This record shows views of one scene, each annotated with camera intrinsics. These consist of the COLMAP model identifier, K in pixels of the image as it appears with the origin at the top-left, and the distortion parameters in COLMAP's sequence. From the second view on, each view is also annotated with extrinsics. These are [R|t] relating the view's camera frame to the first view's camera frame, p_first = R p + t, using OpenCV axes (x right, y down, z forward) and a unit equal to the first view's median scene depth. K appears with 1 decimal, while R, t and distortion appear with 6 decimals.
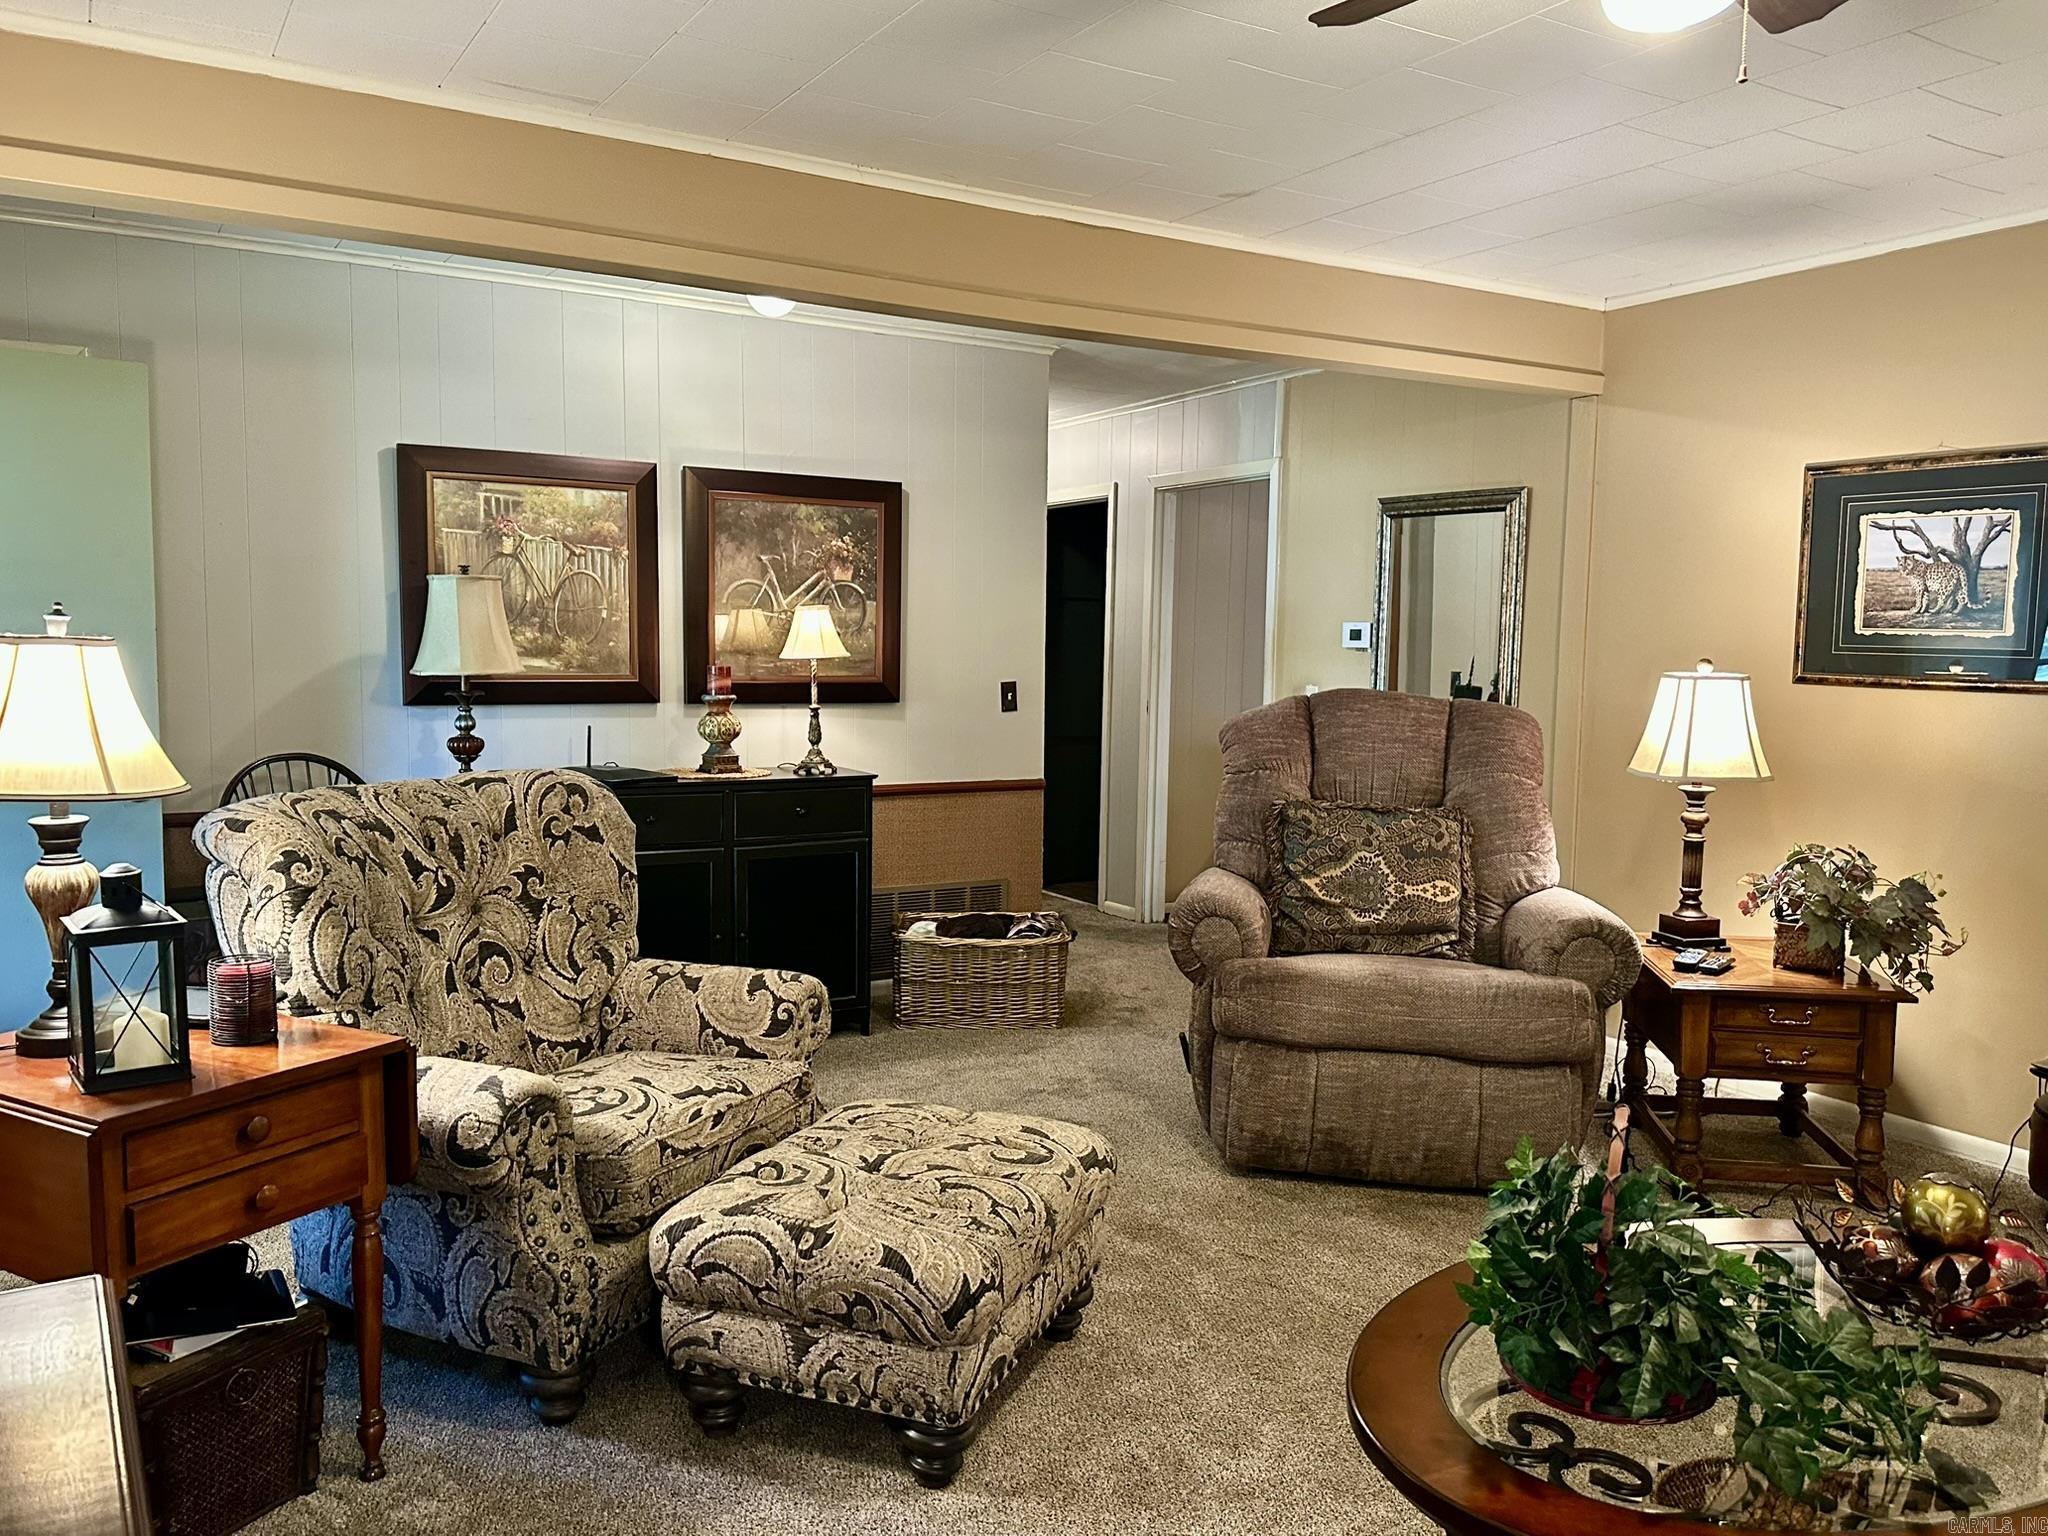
lens RADIAL K [[1548.2, 0, 1030.2], [0, 1548.2, 778.3], [0, 0, 1]] dist [0.163292, -0.260866]
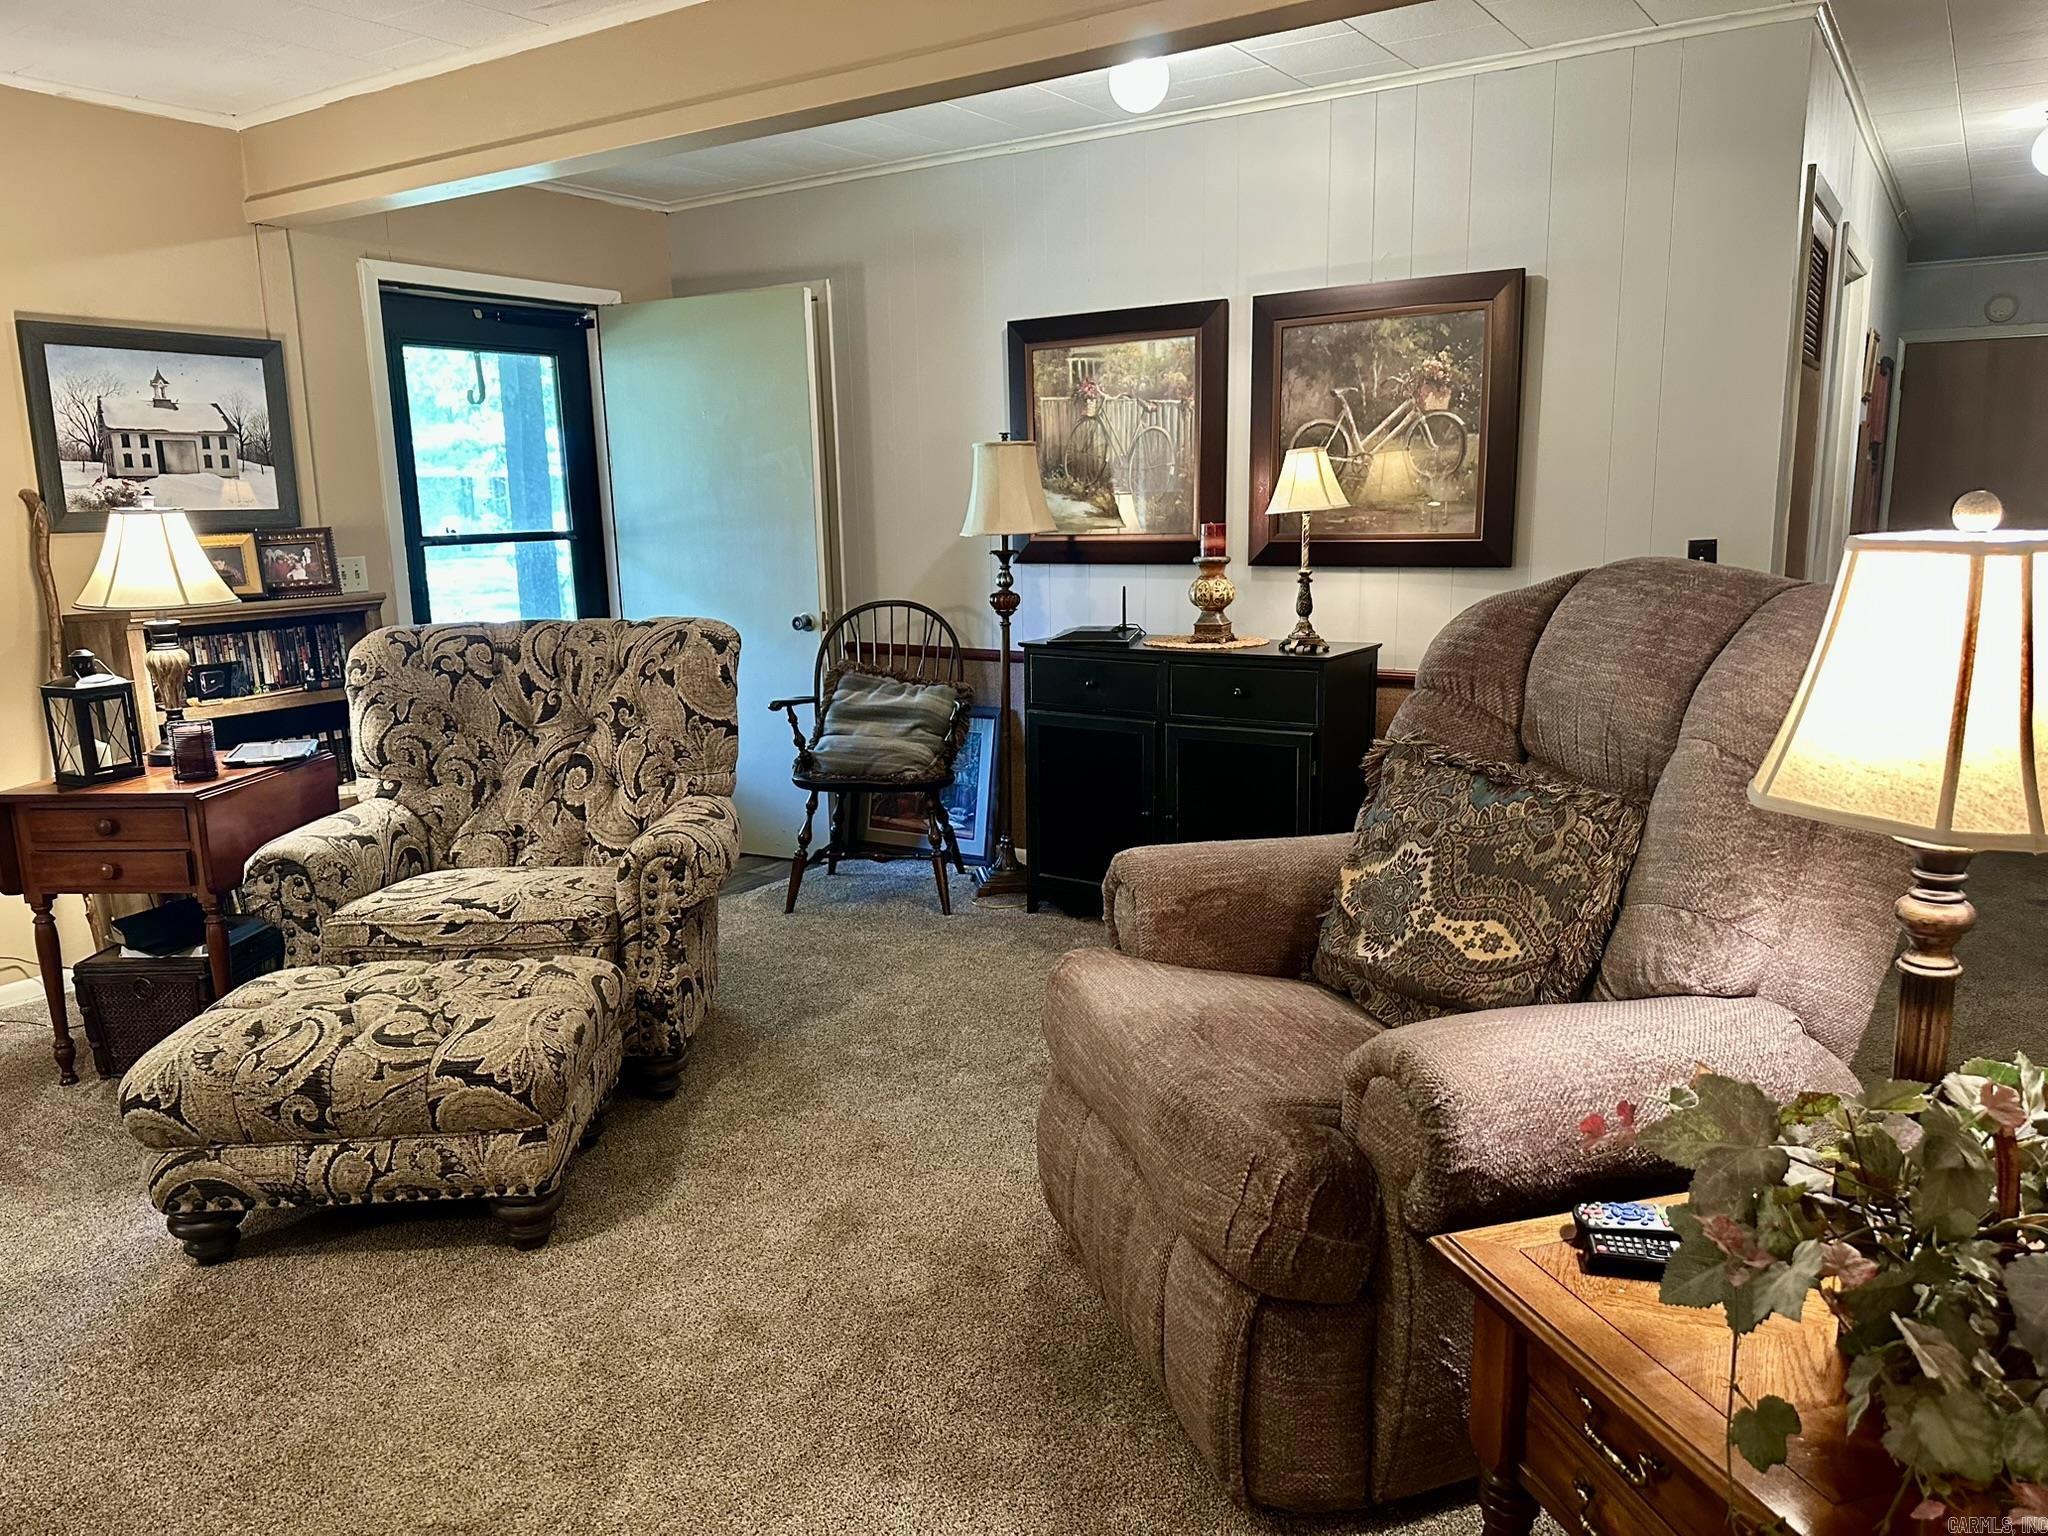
lens RADIAL K [[1454.3, 0, 1032.7], [0, 1454.3, 776.5], [0, 0, 1]] dist [0.116283, -0.175264]
pose [[0.417027, 0.147820, -0.896793, 0.551310], [-0.058448, 0.989005, 0.135840, -0.036622], [0.907013, -0.004233, 0.421082, 0.558417]]
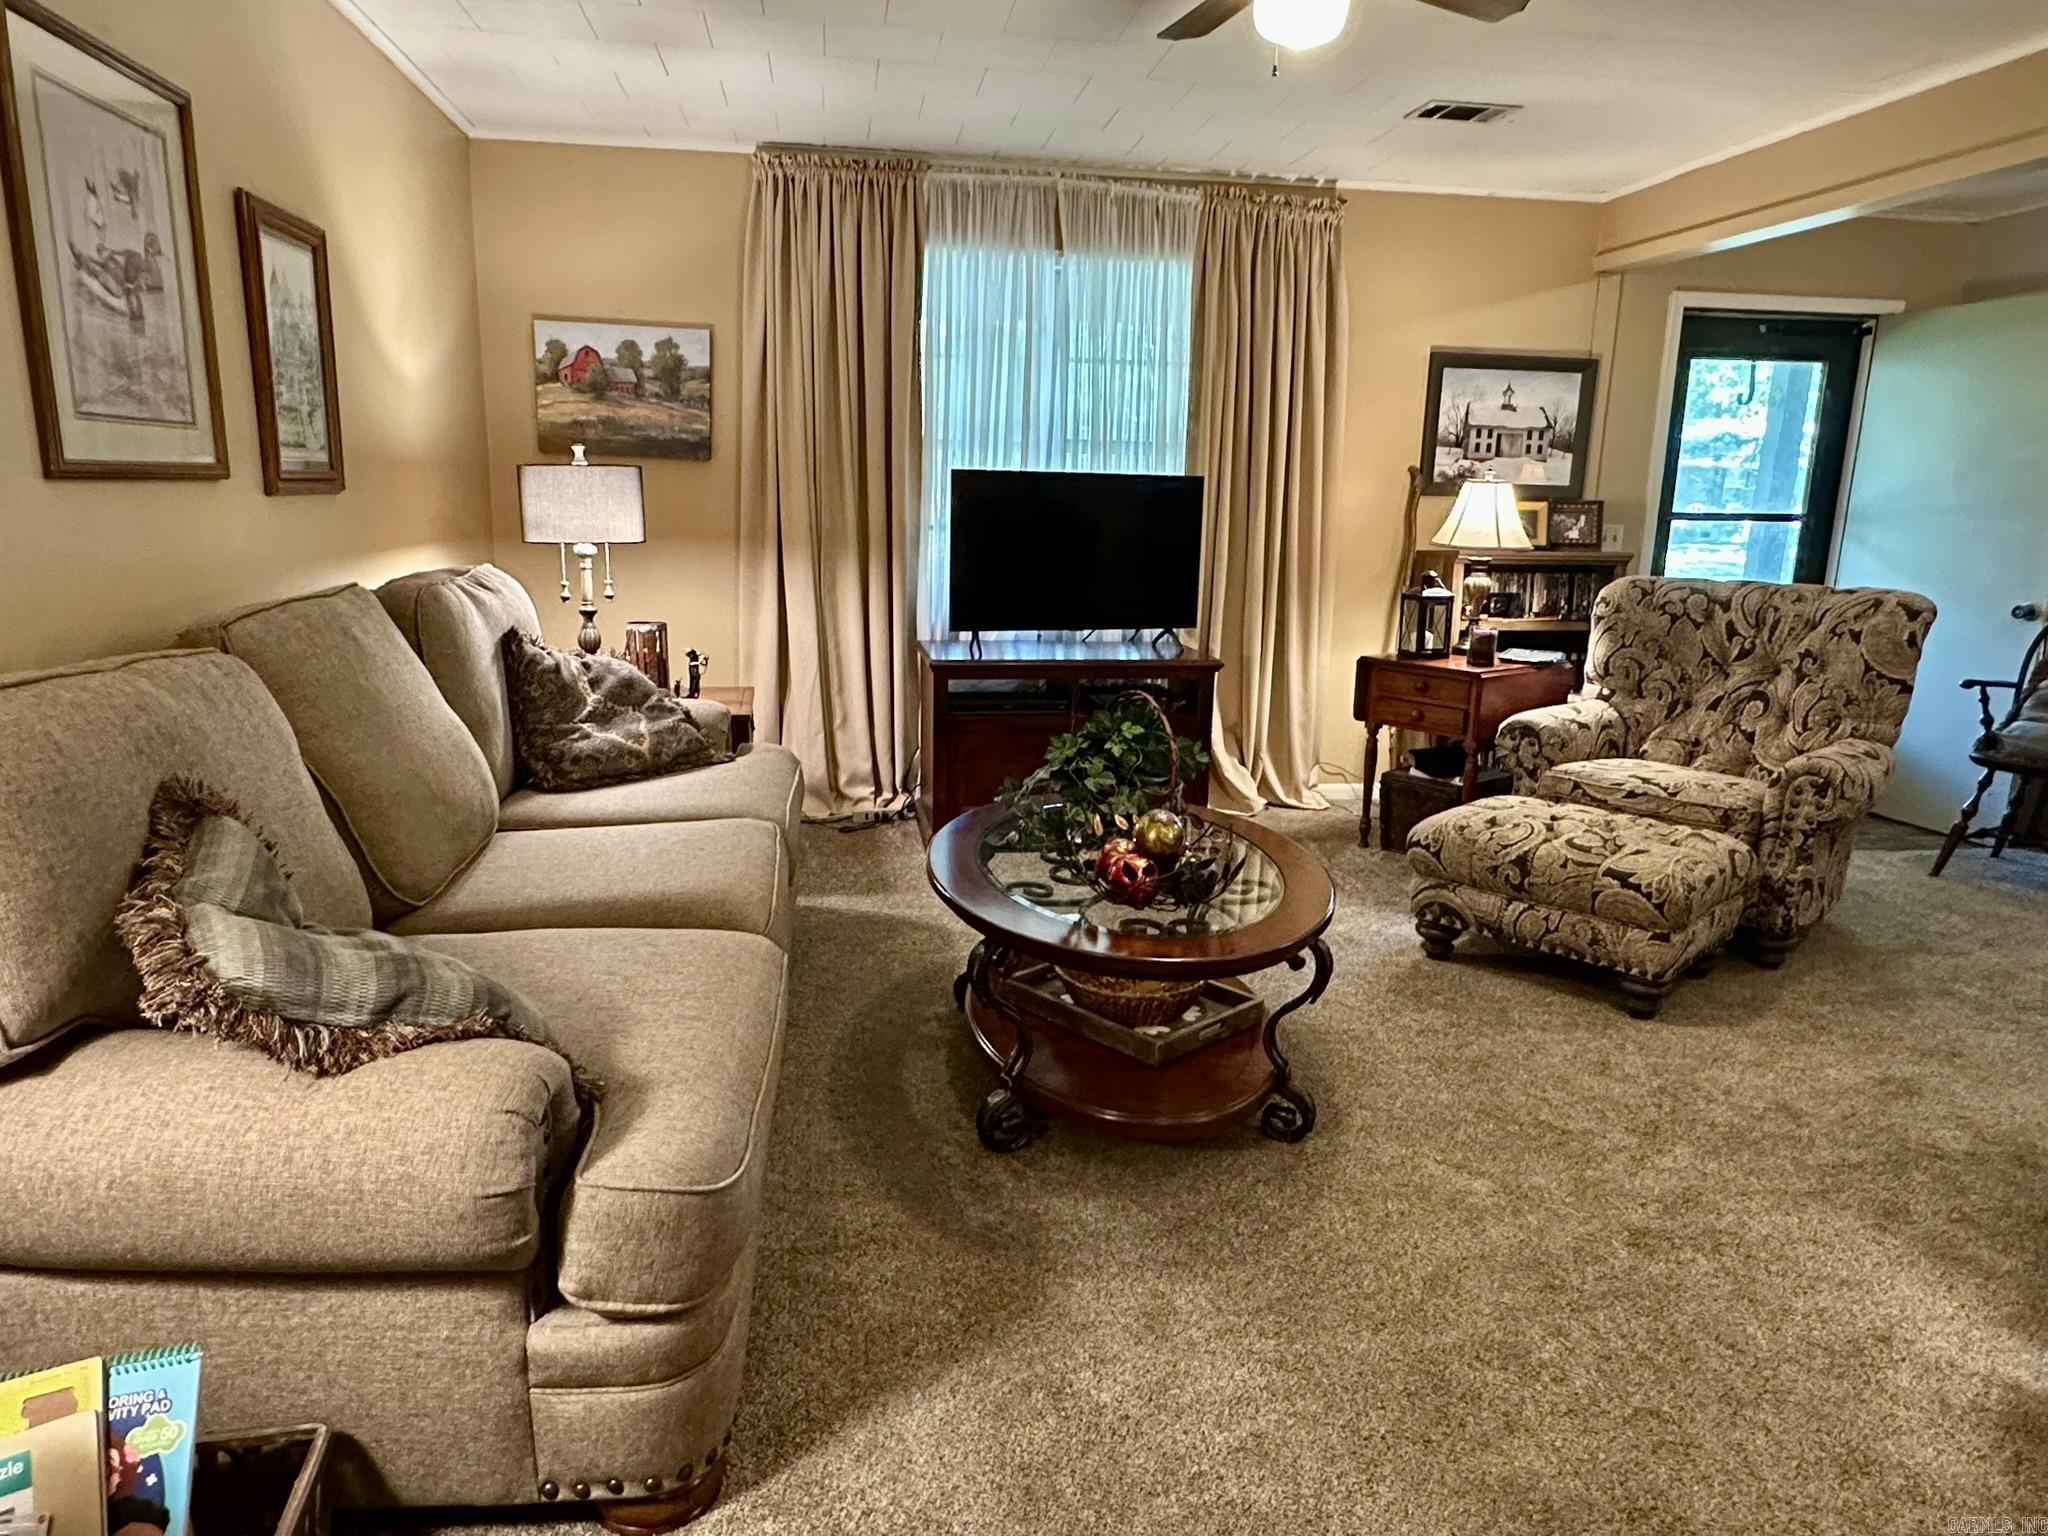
lens RADIAL K [[1296.4, 0, 1009.3], [0, 1296.4, 773.1], [0, 0, 1]] dist [-0.006148, -0.000952]
pose [[-0.407135, 0.179440, -0.895568, 0.717548], [-0.112367, 0.963223, 0.244079, -0.028172], [0.906430, 0.200005, -0.371999, 0.547930]]
